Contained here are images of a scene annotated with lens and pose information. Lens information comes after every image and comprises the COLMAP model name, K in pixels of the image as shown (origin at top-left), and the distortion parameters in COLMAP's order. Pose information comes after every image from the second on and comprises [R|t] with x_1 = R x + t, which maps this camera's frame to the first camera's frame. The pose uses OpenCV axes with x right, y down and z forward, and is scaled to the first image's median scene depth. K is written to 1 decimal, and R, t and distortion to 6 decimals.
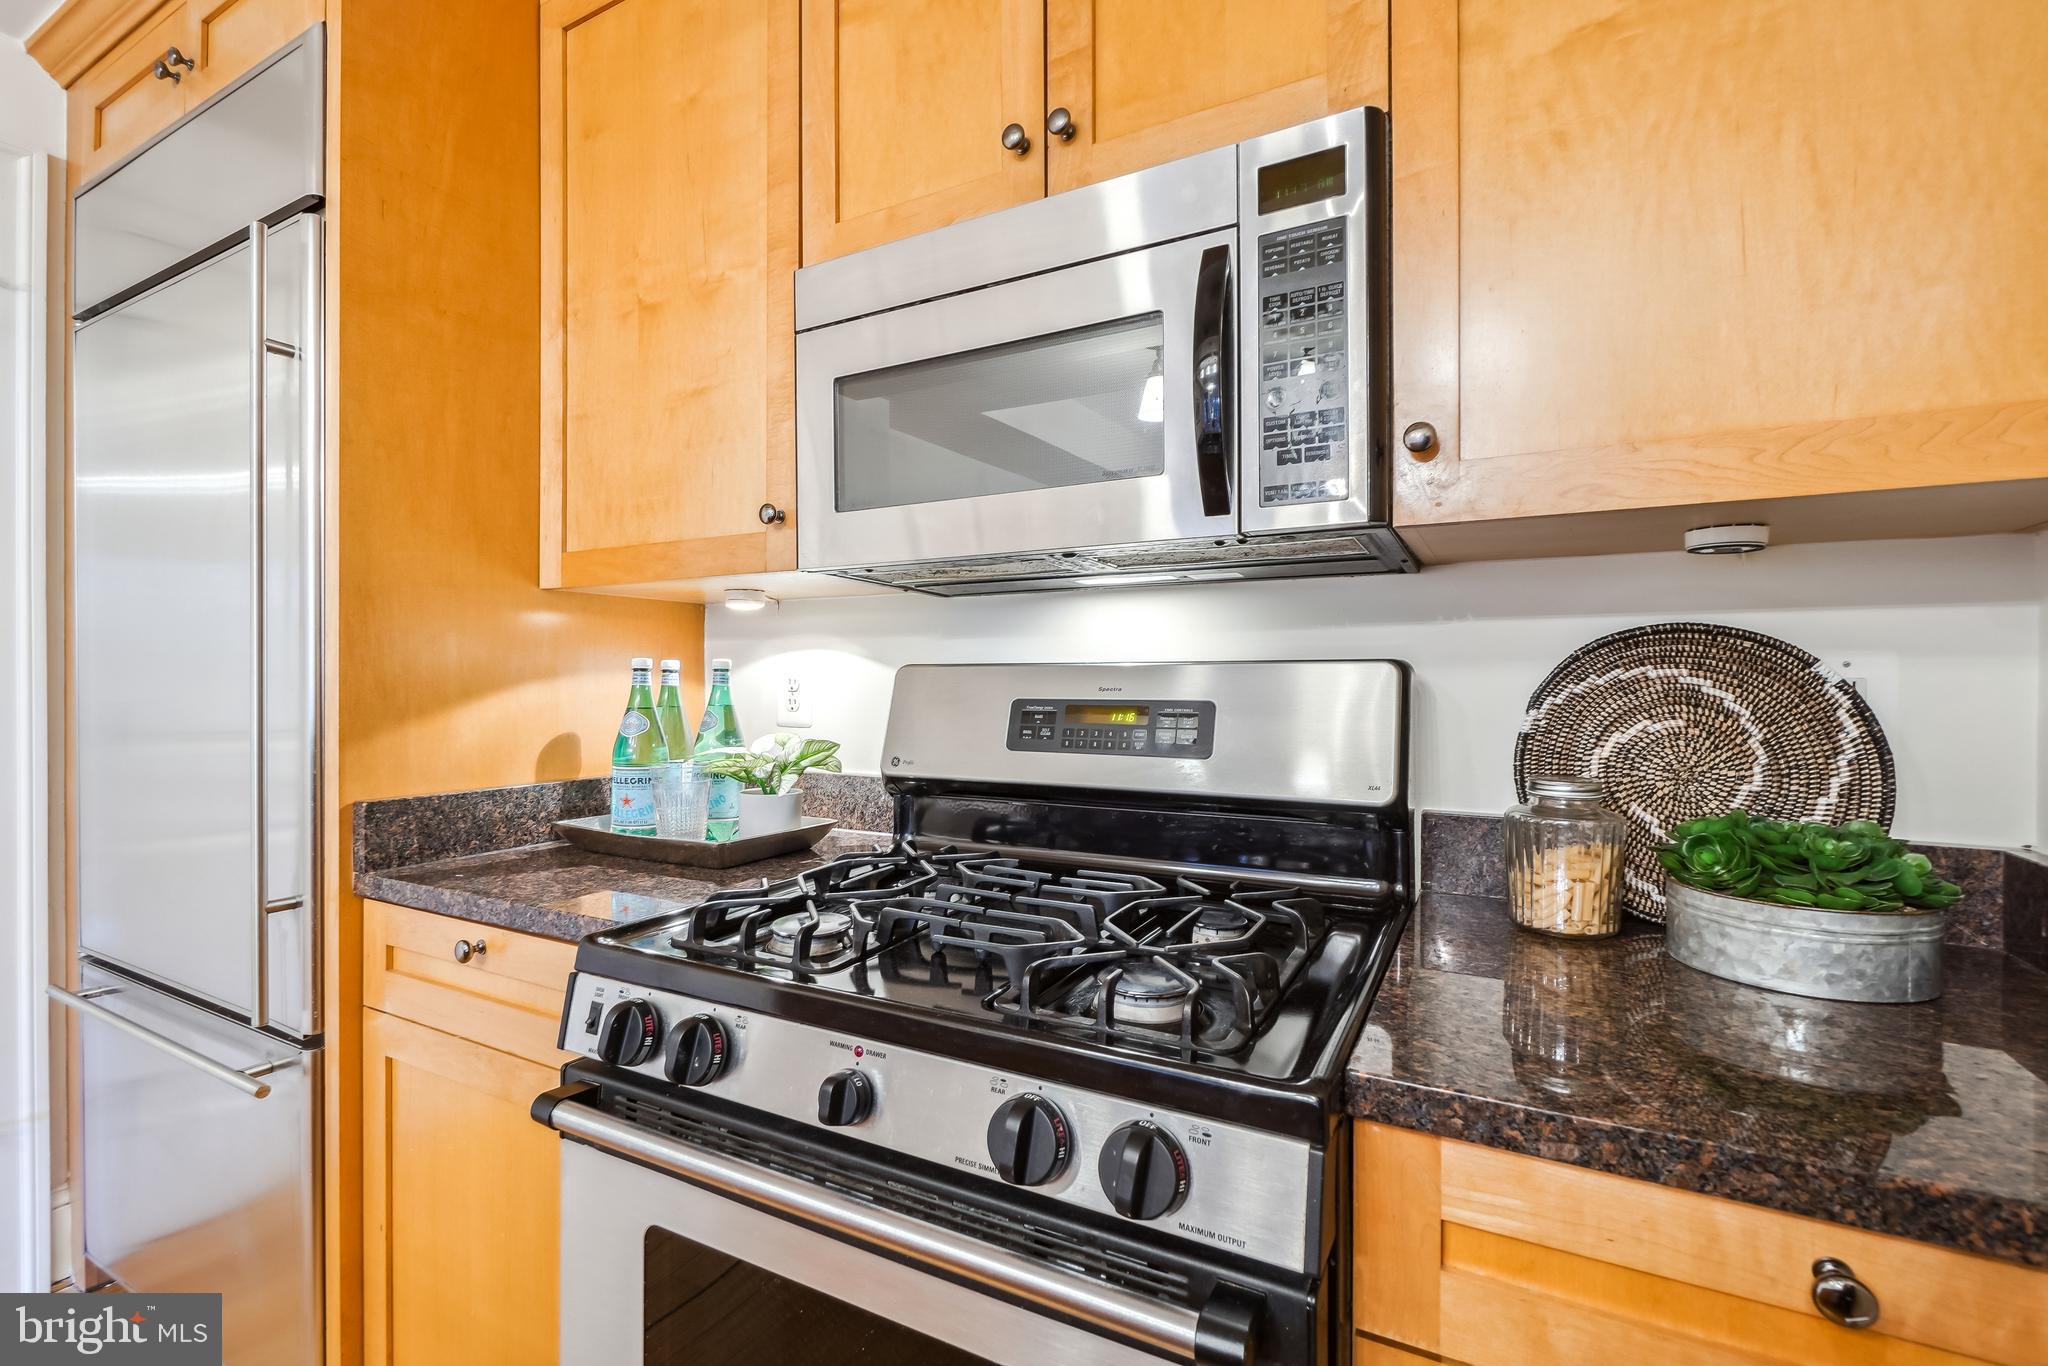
lens RADIAL K [[910.4, 0, 1027.7], [0, 910.4, 678.3], [0, 0, 1]] dist [-0.004175, -0.001533]
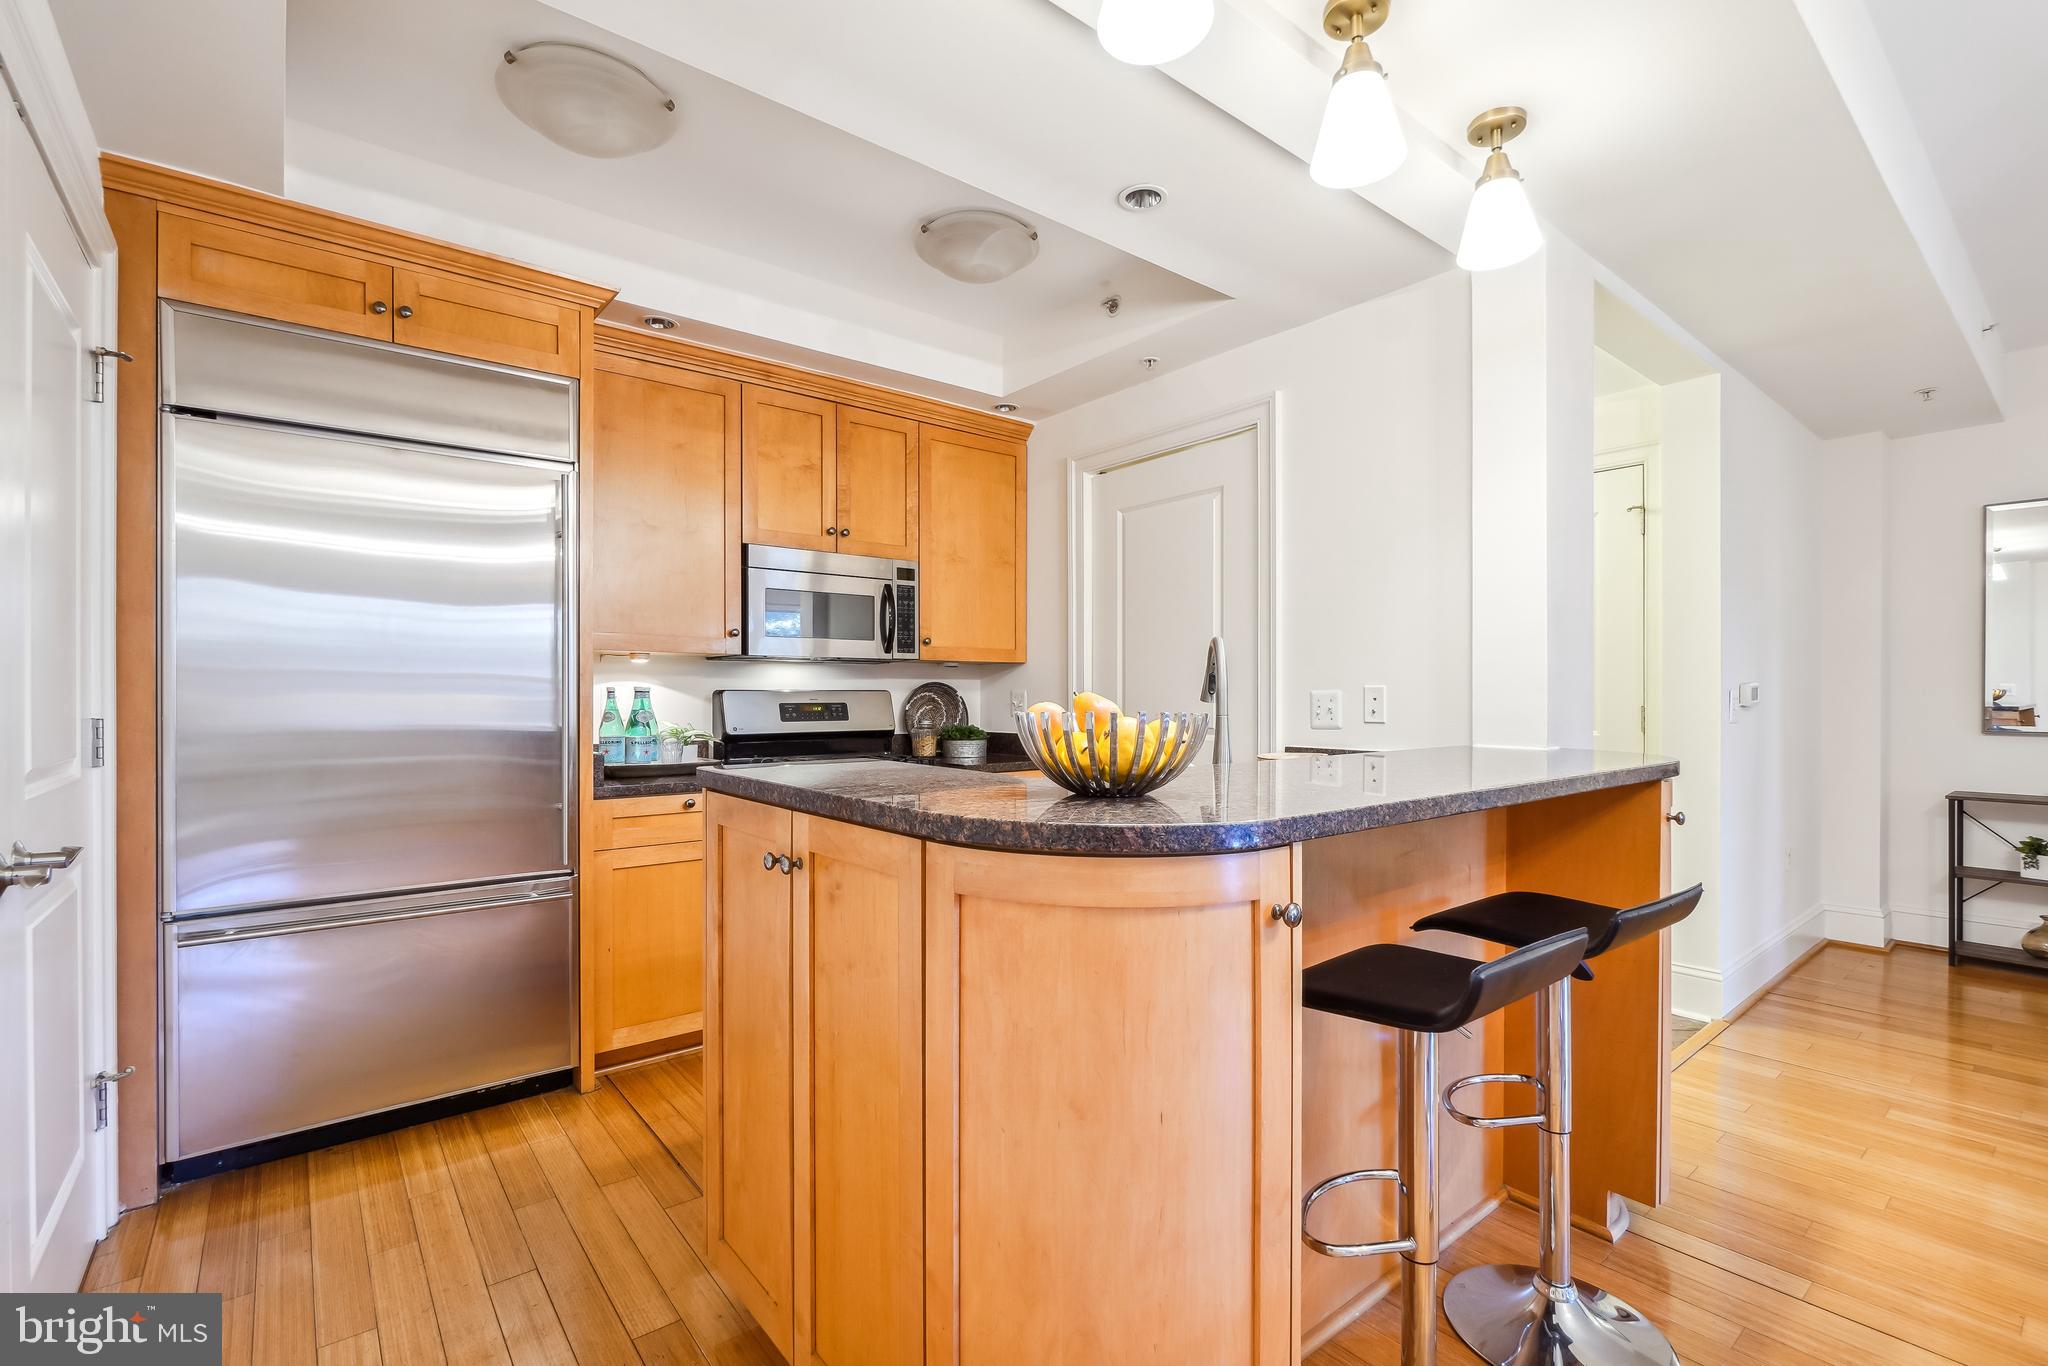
lens RADIAL K [[910.4, 0, 1019.2], [0, 910.4, 695.3], [0, 0, 1]] dist [-0.004175, -0.001533]
pose [[0.380969, -0.000704, 0.924588, -2.971997], [-0.001179, 0.999999, 0.001247, -0.006449], [-0.924587, -0.001565, 0.380968, -0.934056]]
